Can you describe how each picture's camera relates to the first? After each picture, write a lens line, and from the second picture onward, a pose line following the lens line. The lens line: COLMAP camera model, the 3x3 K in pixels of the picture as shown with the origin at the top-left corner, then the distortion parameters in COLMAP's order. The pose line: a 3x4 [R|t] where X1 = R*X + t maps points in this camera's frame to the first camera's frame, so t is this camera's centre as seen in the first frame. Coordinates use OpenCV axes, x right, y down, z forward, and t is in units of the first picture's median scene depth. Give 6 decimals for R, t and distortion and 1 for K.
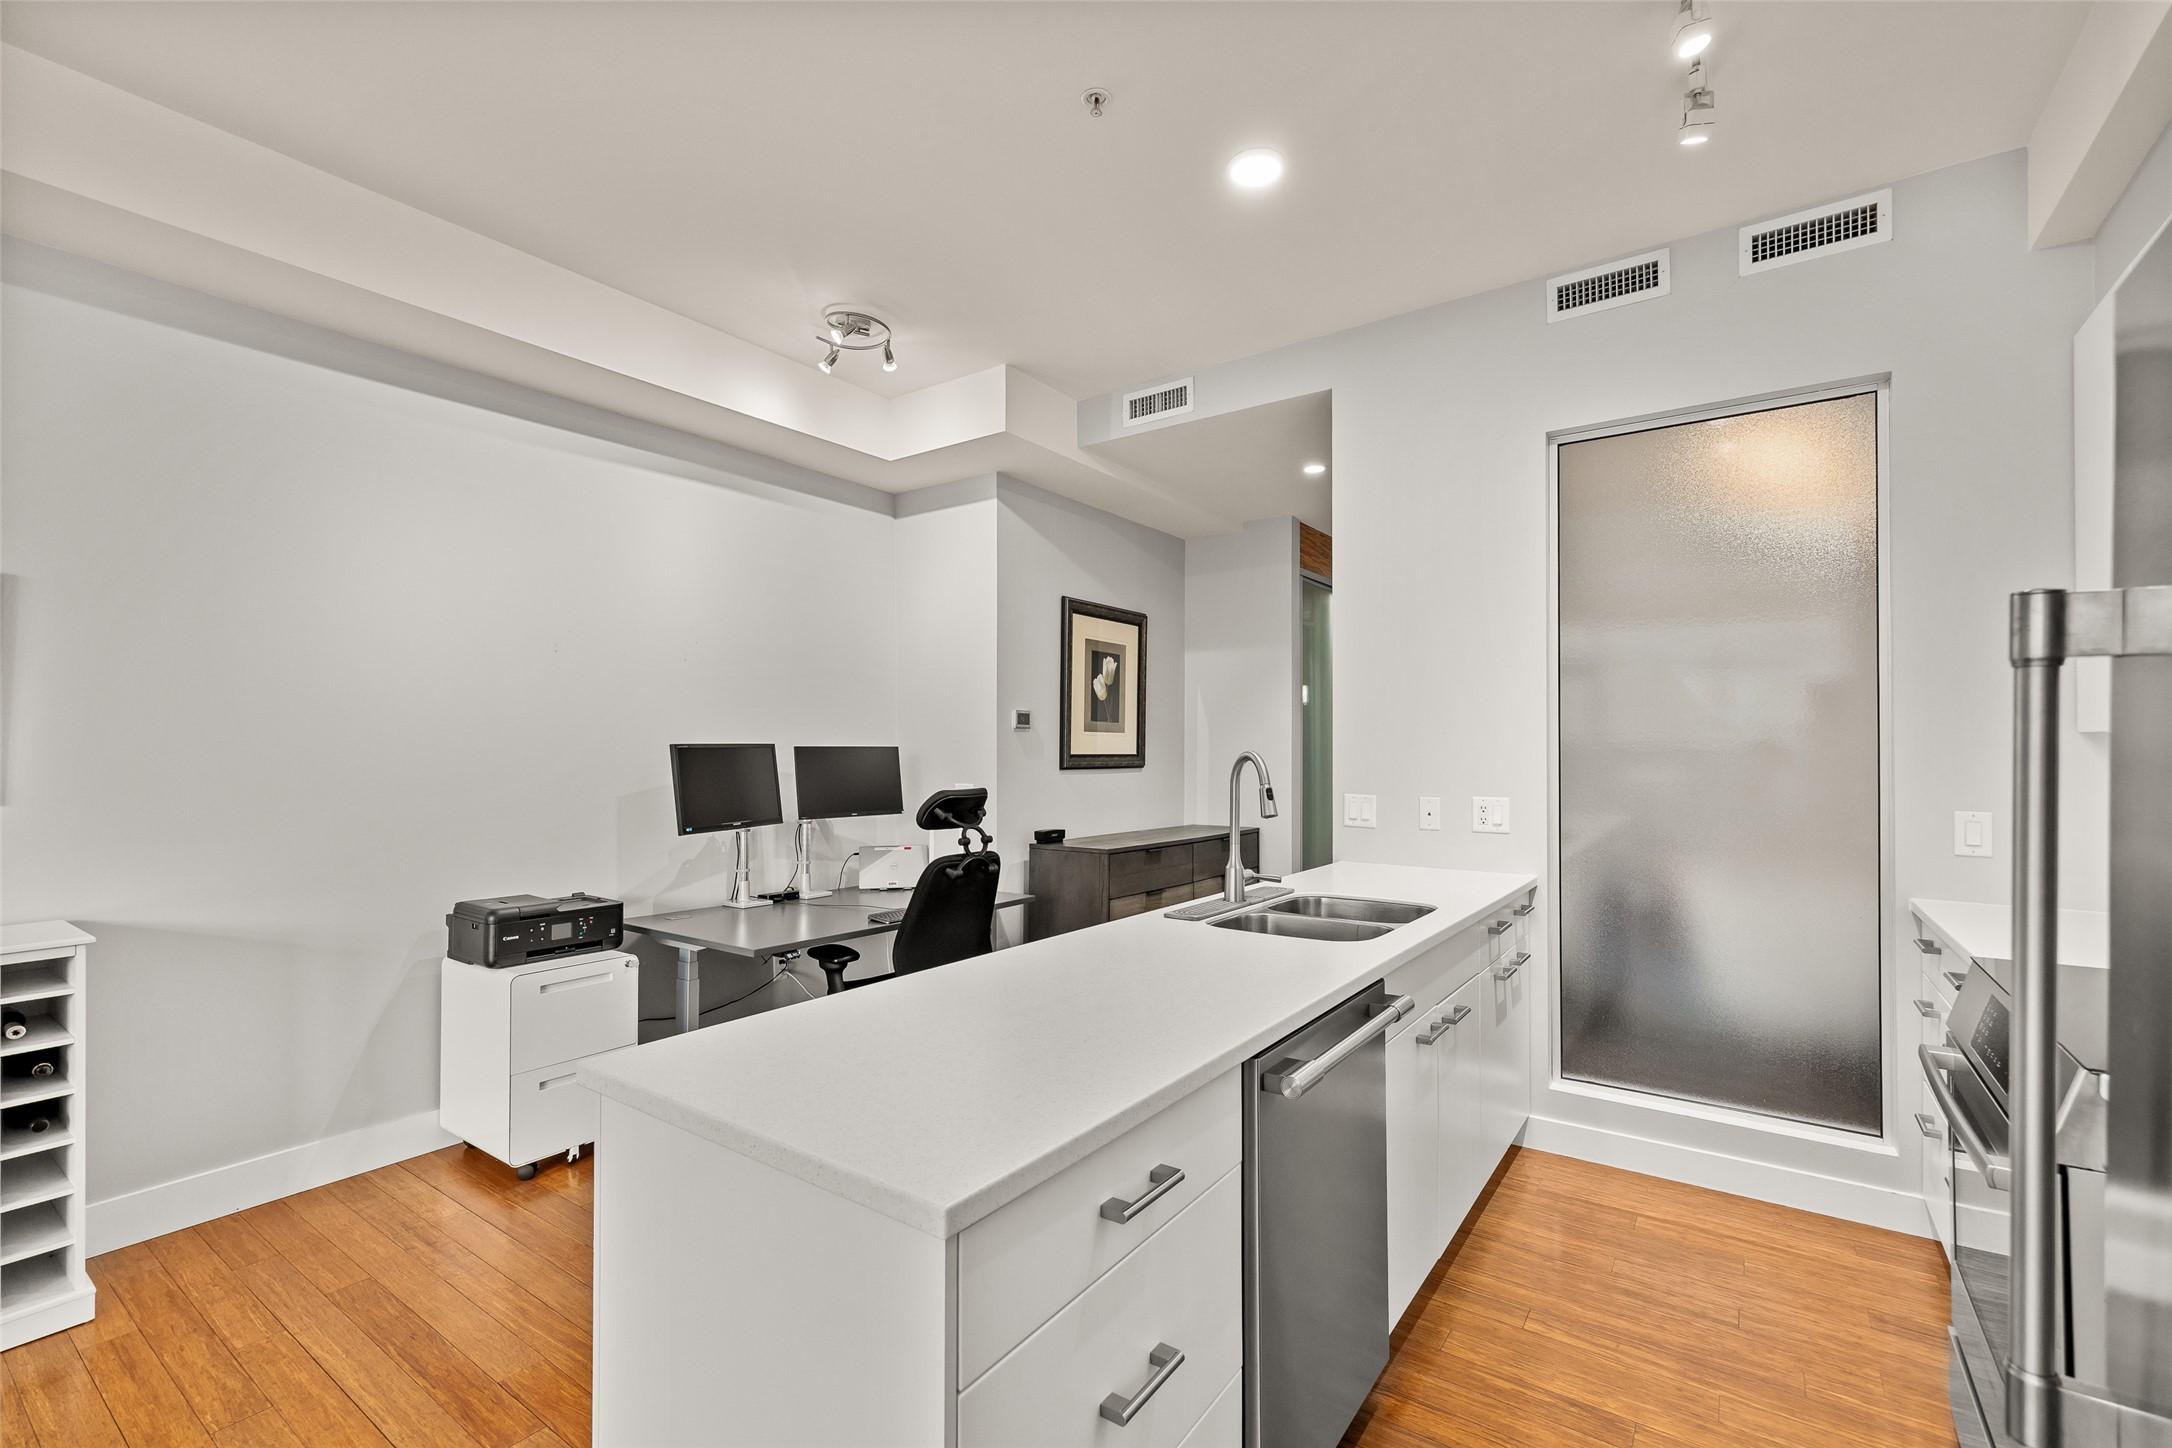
lens RADIAL K [[929.2, 0, 1090.8], [0, 929.2, 735.6], [0, 0, 1]] dist [0.000384, 0.001471]
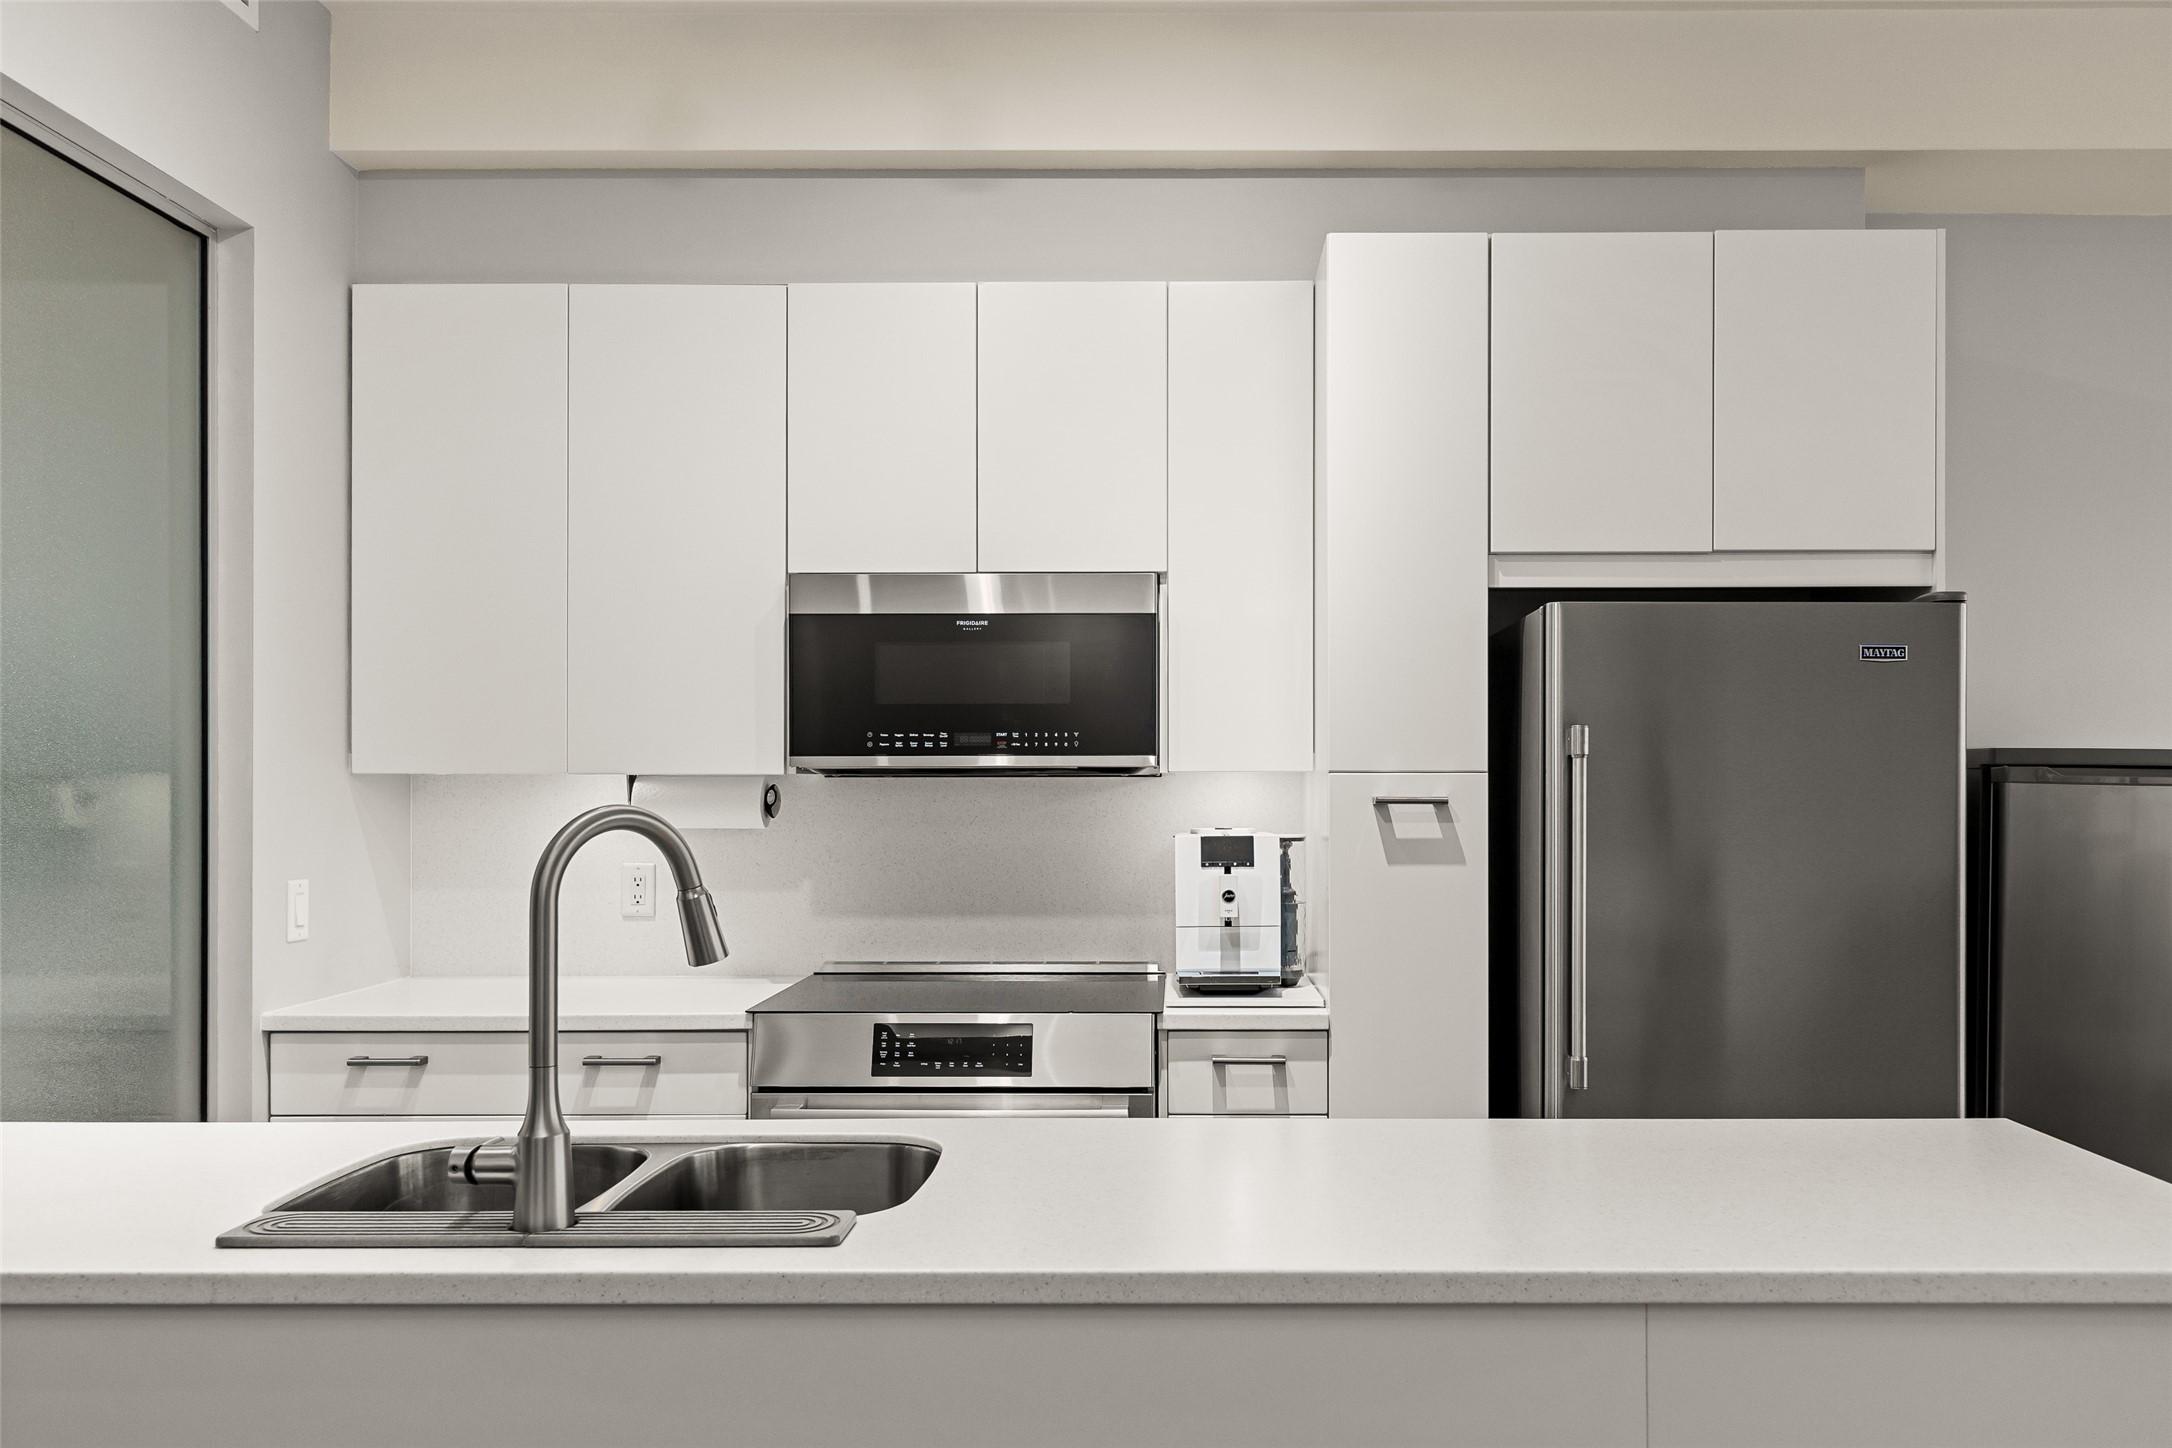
lens RADIAL K [[1661.3, 0, 1149.0], [0, 1661.3, 789.4], [0, 0, 1]] dist [0.006589, 0.010053]
pose [[-0.558168, -0.001221, 0.829727, -0.410322], [-0.009904, 0.999937, -0.005191, 0.008688], [-0.829669, -0.011115, -0.558146, 0.936270]]
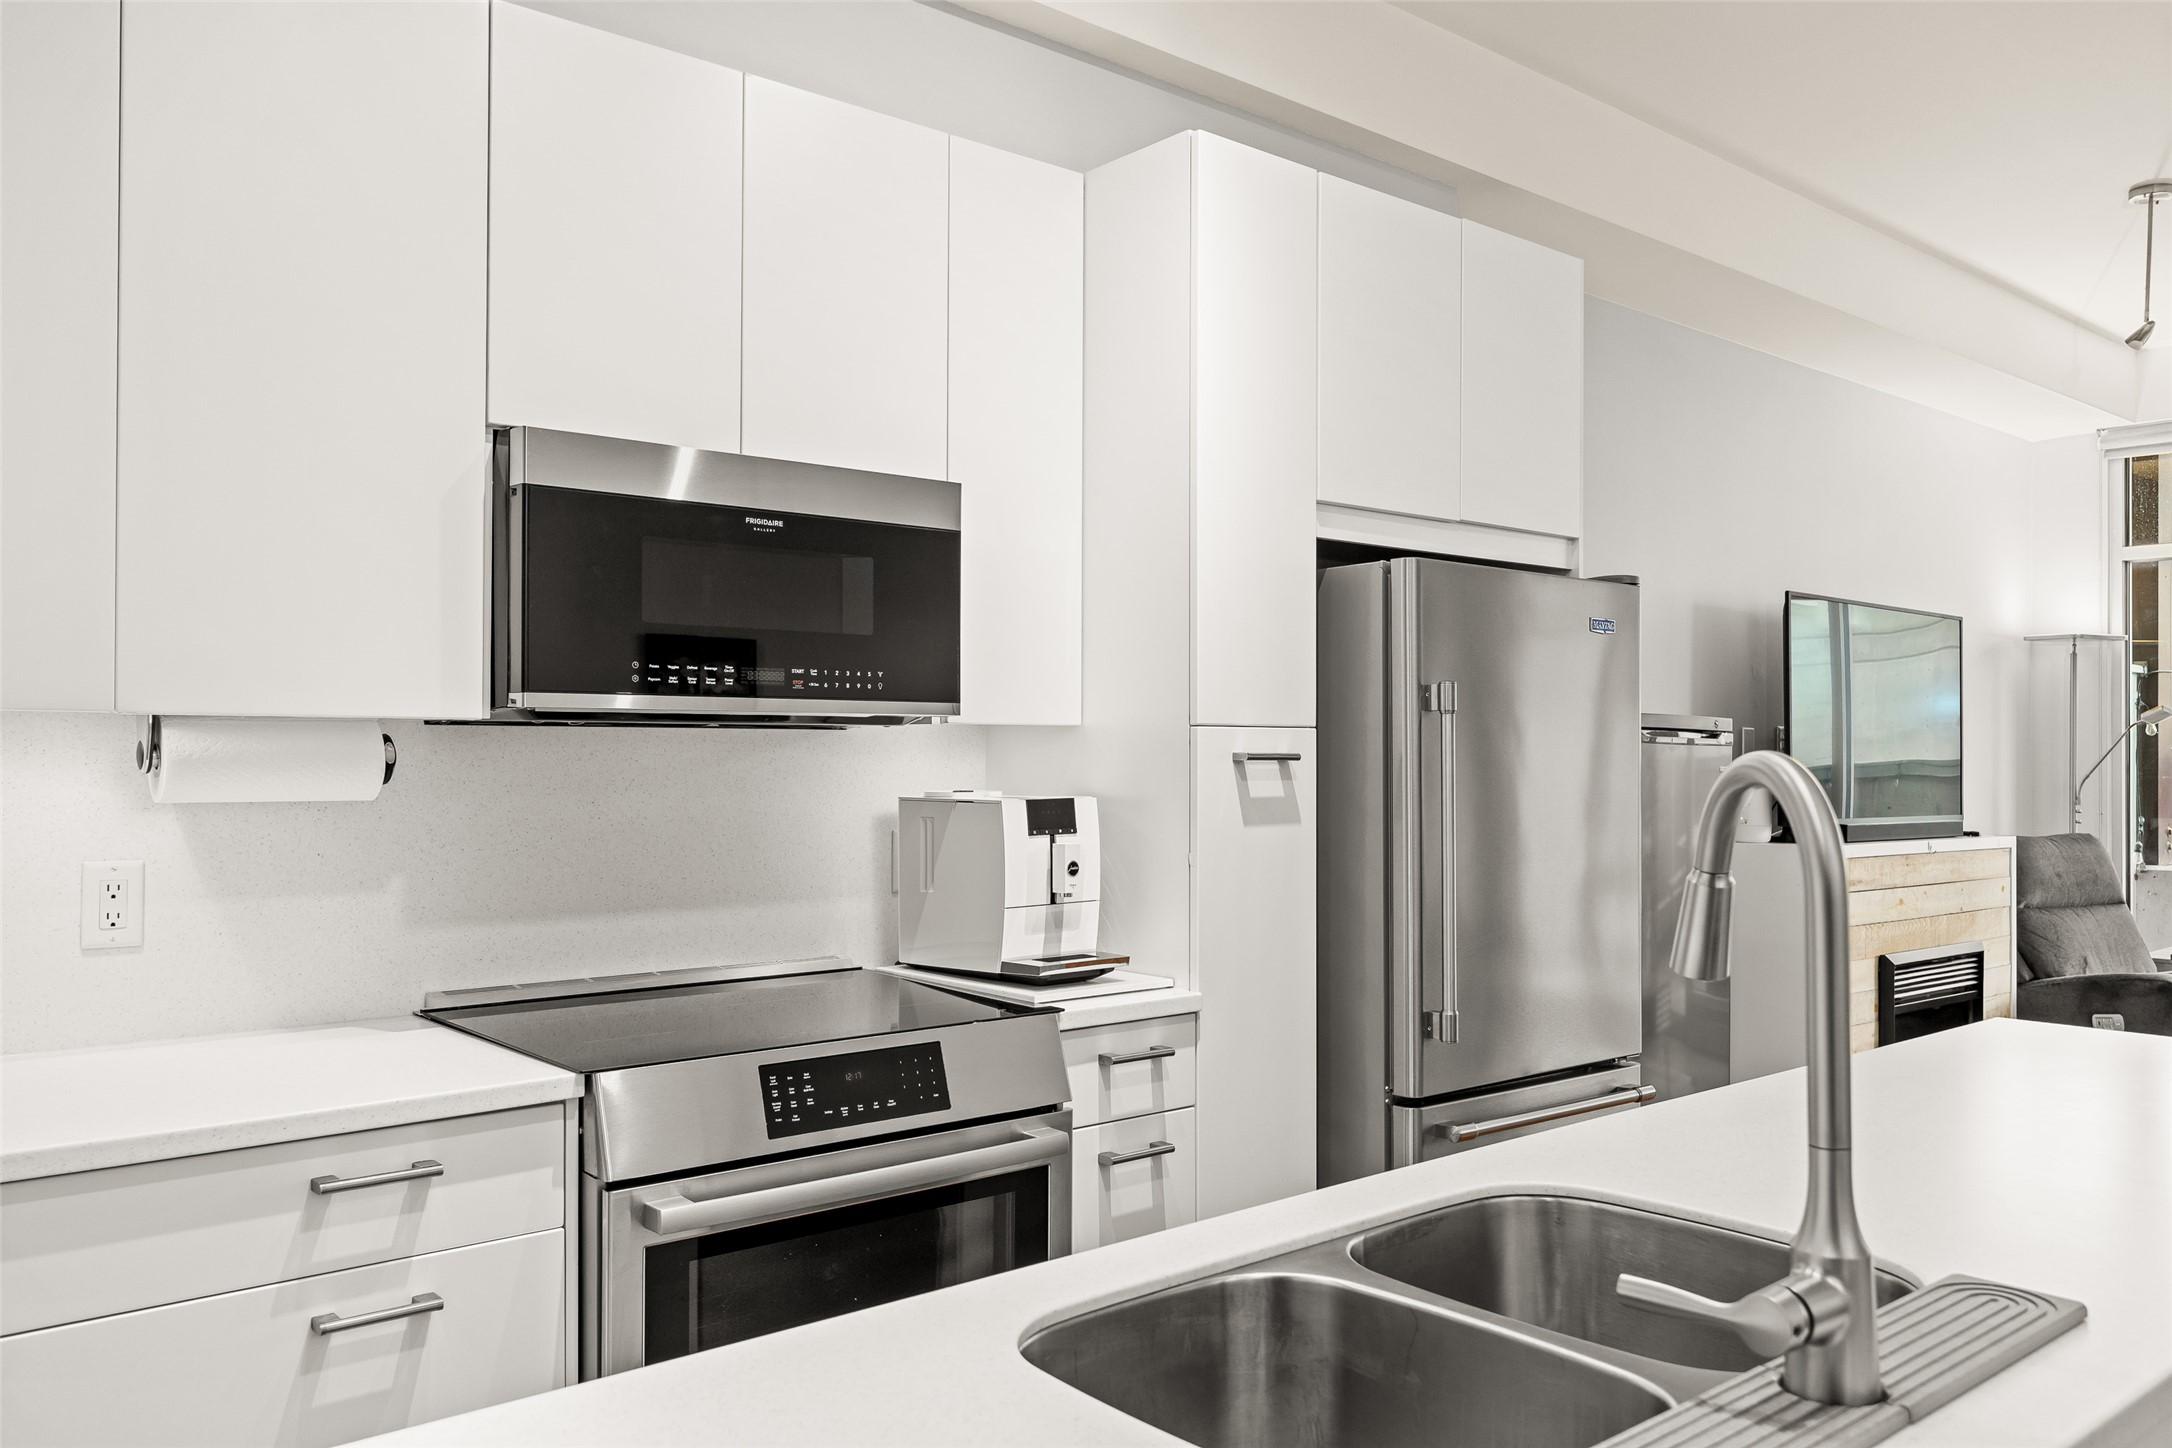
lens RADIAL K [[1661.3, 0, 1102.8], [0, 1661.3, 736.5], [0, 0, 1]] dist [0.006589, 0.010053]
pose [[-0.969043, -0.001586, 0.246886, 0.183902], [-0.006801, 0.999771, -0.020271, 0.016663], [-0.246797, -0.021323, -0.968833, 1.175734]]
